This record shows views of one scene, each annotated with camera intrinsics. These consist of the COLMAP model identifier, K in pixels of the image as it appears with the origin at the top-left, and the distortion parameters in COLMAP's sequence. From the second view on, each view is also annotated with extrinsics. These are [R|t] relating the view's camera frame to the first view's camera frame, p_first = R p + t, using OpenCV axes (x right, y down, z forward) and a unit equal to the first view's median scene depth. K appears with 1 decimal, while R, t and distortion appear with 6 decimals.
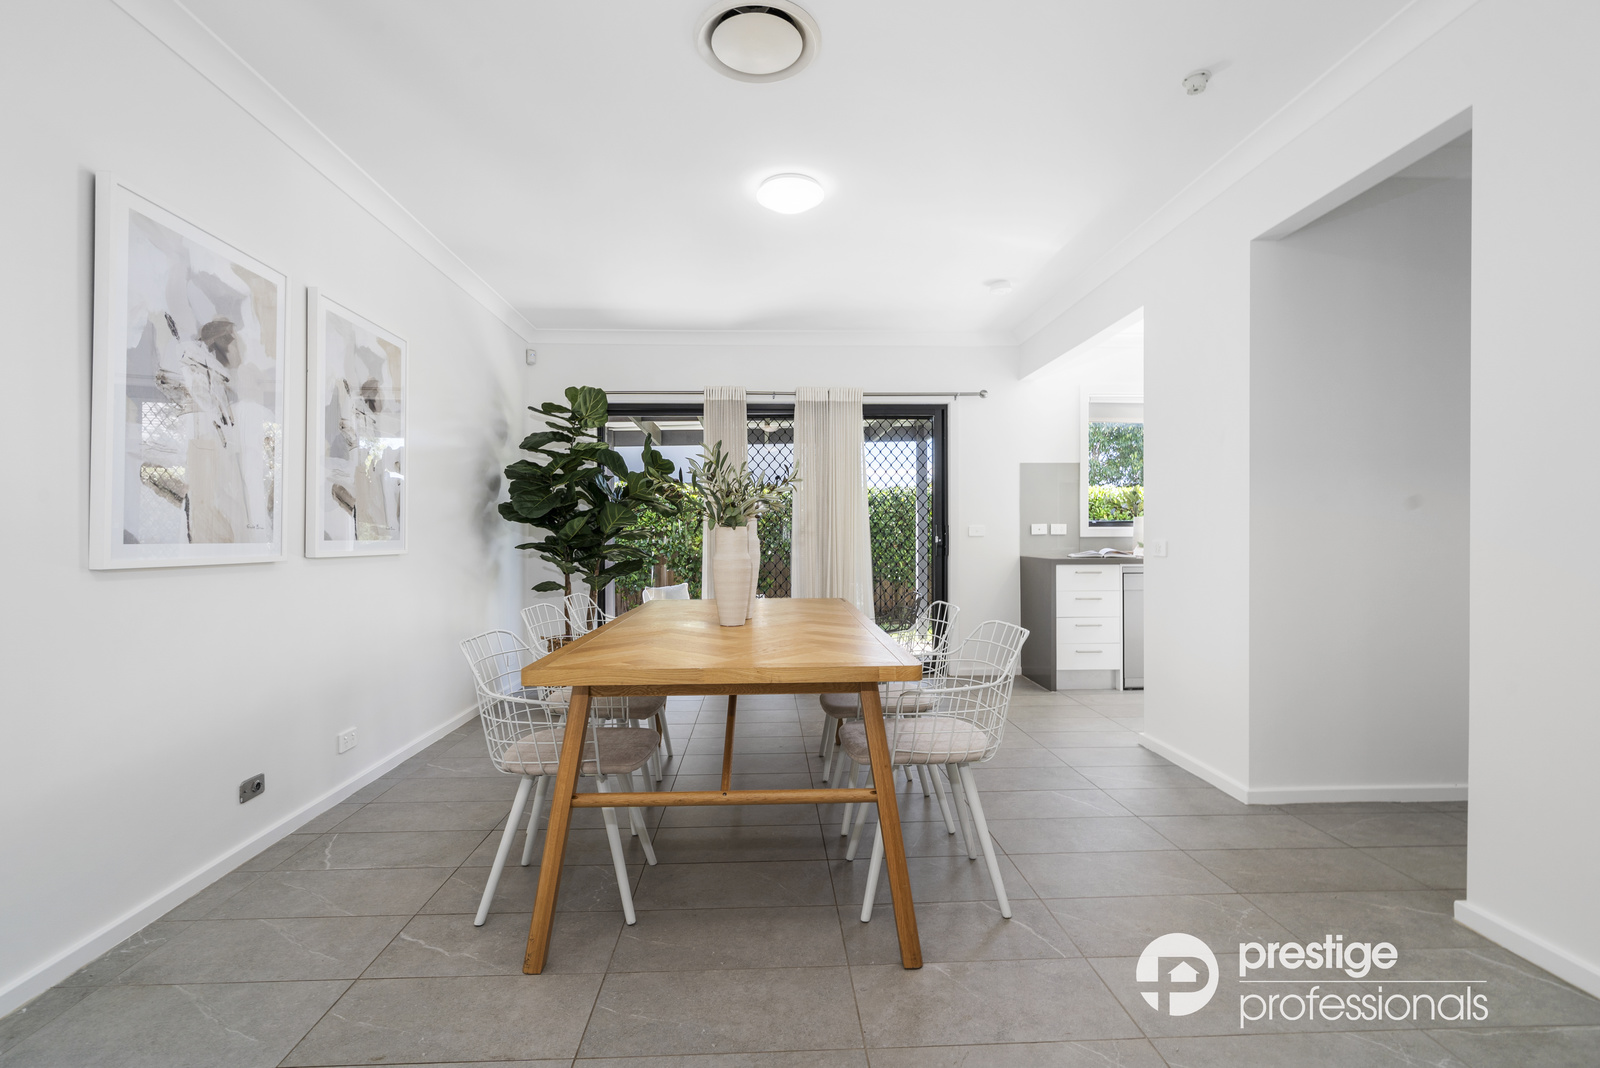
lens RADIAL K [[744.5, 0, 793.0], [0, 744.5, 532.1], [0, 0, 1]] dist [0.002329, 0.000478]
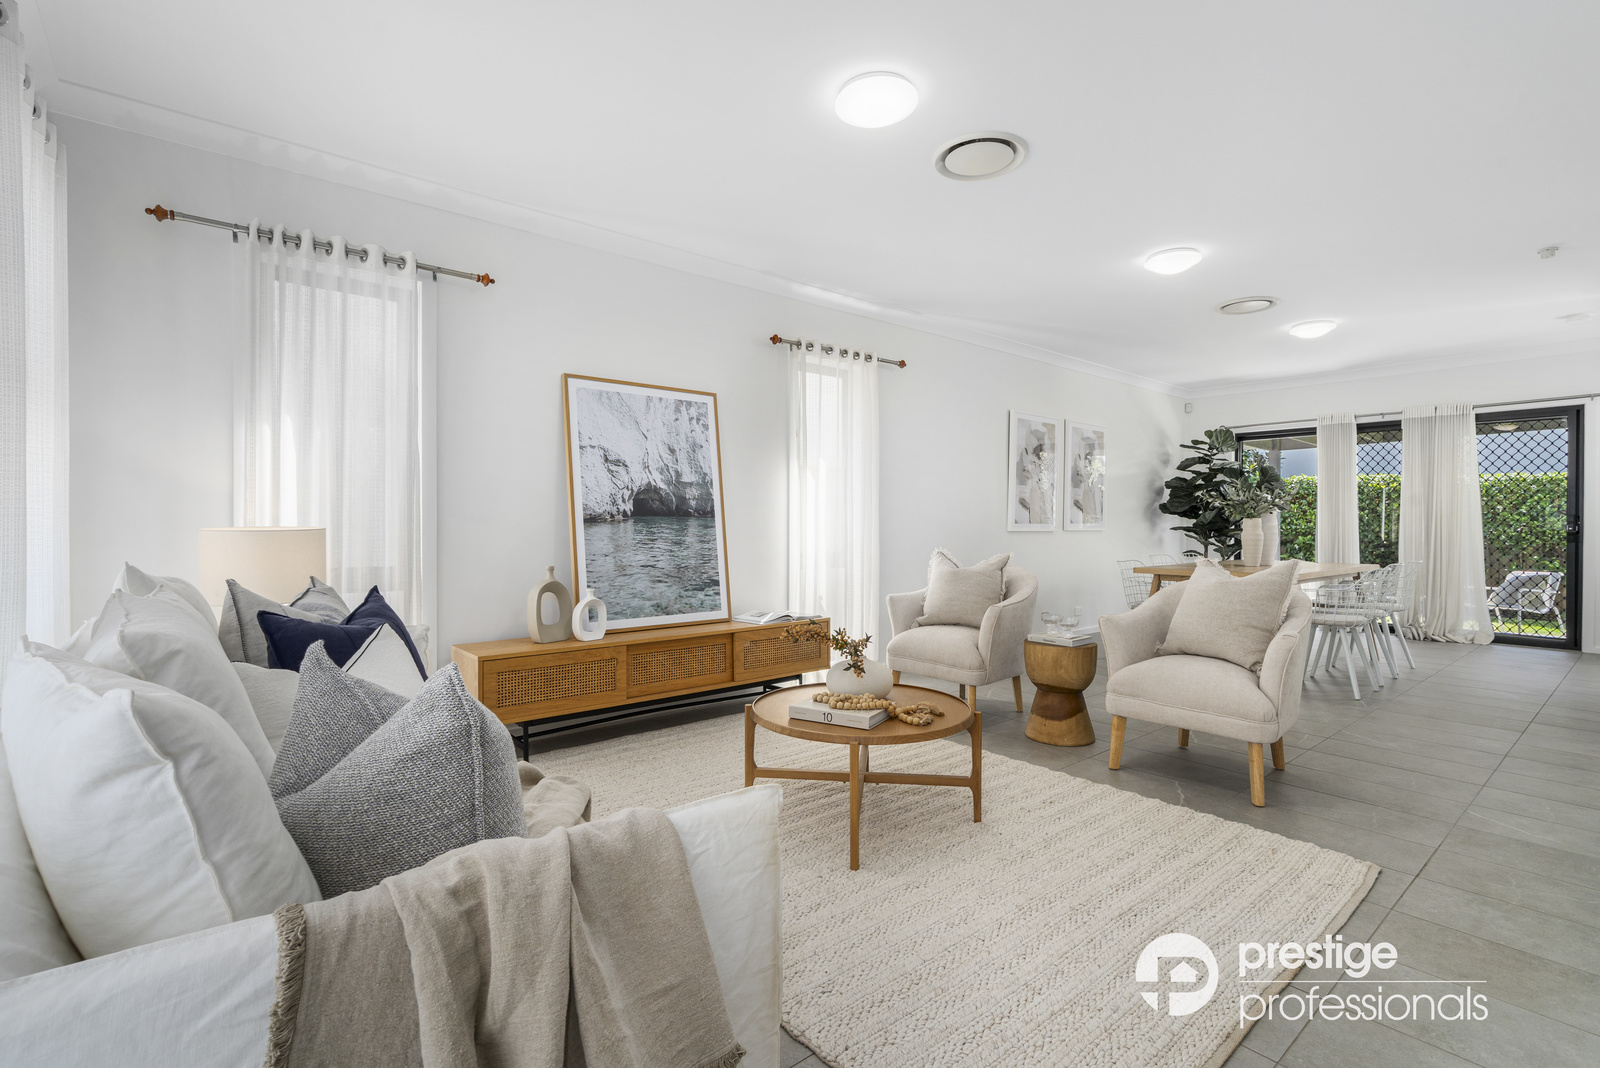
lens RADIAL K [[744.5, 0, 794.6], [0, 744.5, 527.4], [0, 0, 1]] dist [0.002329, 0.000478]
pose [[0.618503, 0.010383, -0.785714, 0.418125], [-0.002326, 0.999933, 0.011383, -0.000744], [0.785779, -0.005212, 0.618485, -0.700427]]
